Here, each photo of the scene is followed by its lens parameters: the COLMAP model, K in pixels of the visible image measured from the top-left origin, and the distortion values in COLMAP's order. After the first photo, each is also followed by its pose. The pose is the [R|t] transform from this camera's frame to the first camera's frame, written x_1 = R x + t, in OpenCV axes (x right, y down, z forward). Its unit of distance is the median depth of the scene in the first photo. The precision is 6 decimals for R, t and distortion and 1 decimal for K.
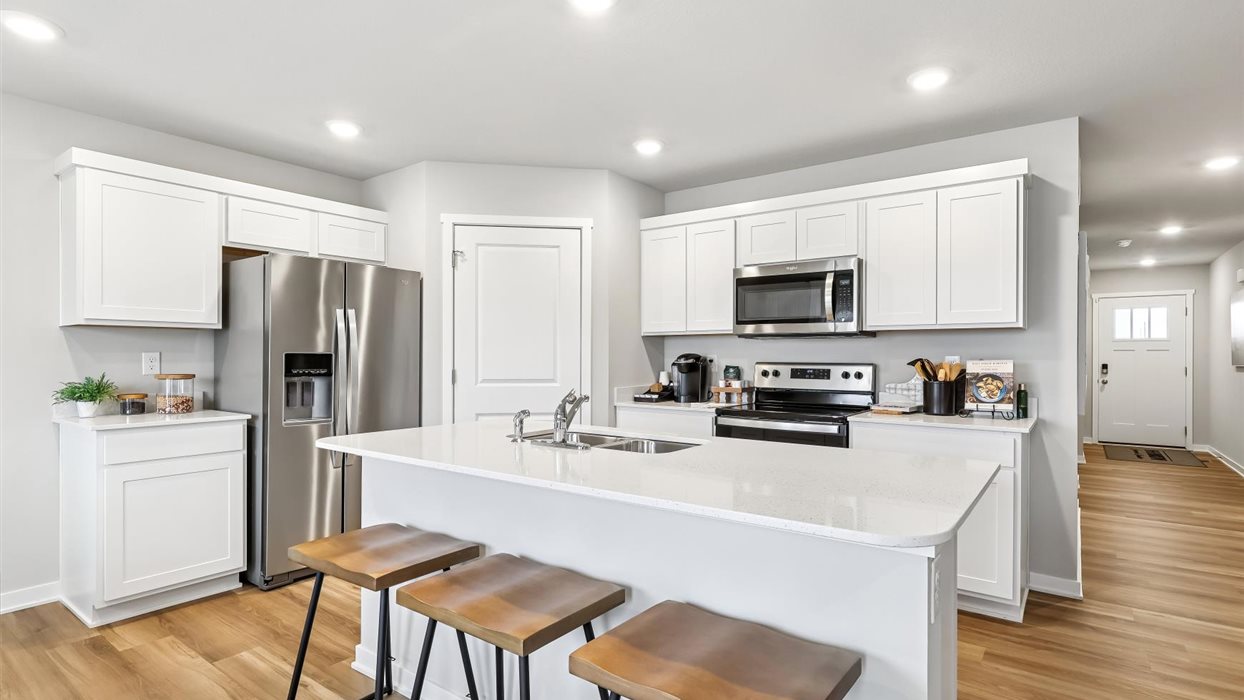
lens RADIAL K [[606.8, 0, 616.1], [0, 606.8, 351.0], [0, 0, 1]] dist [0.013592, 0.000707]
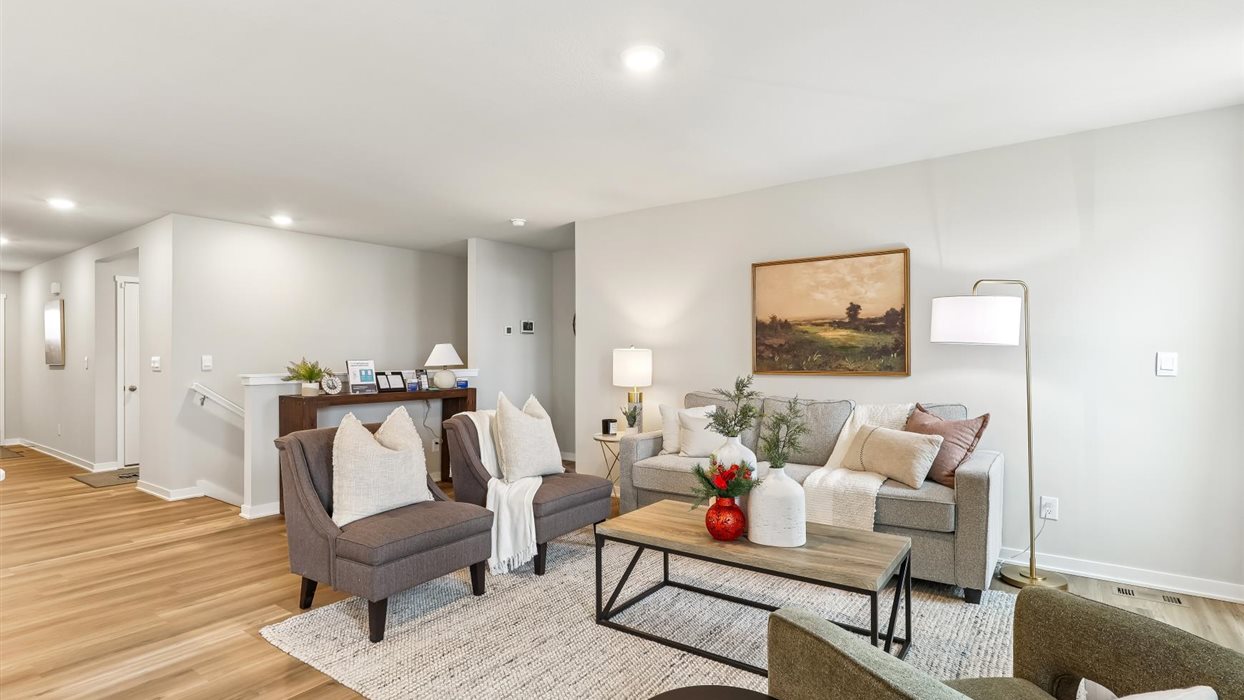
lens RADIAL K [[606.8, 0, 632.5], [0, 606.8, 356.8], [0, 0, 1]] dist [0.013592, 0.000707]
pose [[-0.013392, -0.007356, 0.999883, -0.287019], [-0.002587, 0.999970, 0.007322, -0.004435], [-0.999907, -0.002488, -0.013410, -0.150748]]
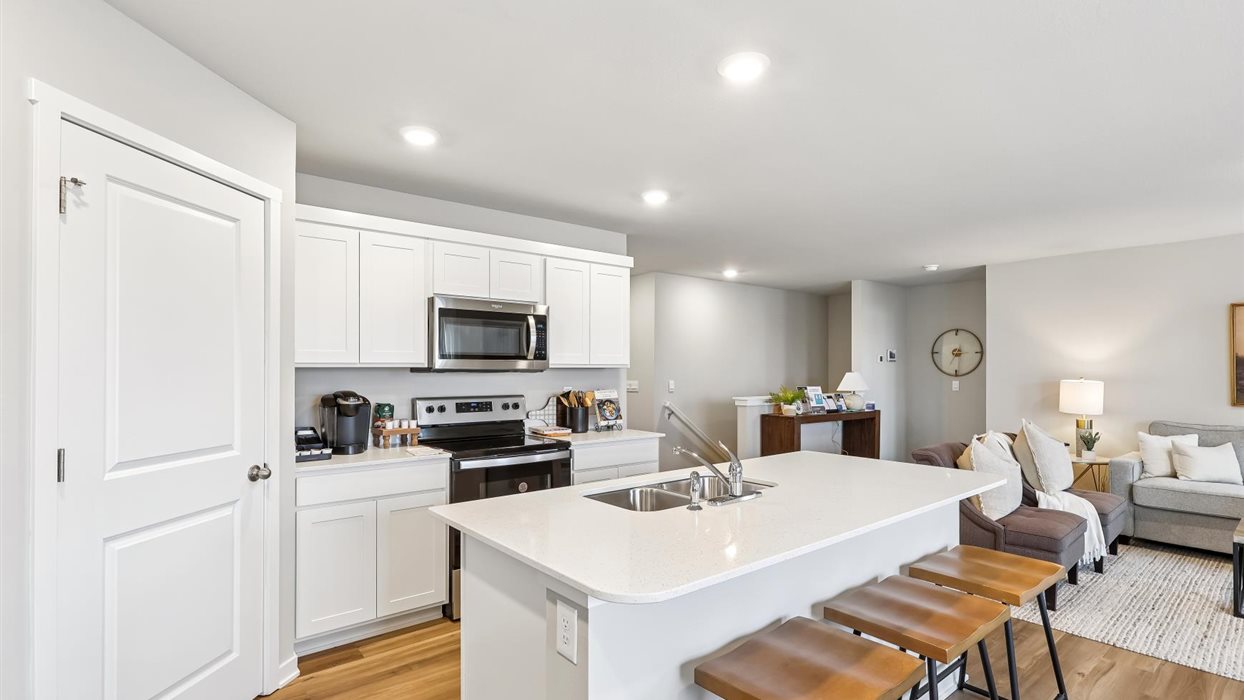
lens RADIAL K [[606.8, 0, 618.1], [0, 606.8, 361.3], [0, 0, 1]] dist [0.013592, 0.000707]
pose [[0.220820, 0.009959, 0.975264, -0.629012], [-0.008698, 0.999928, -0.008241, -0.033619], [-0.975276, -0.006663, 0.220891, 0.532372]]
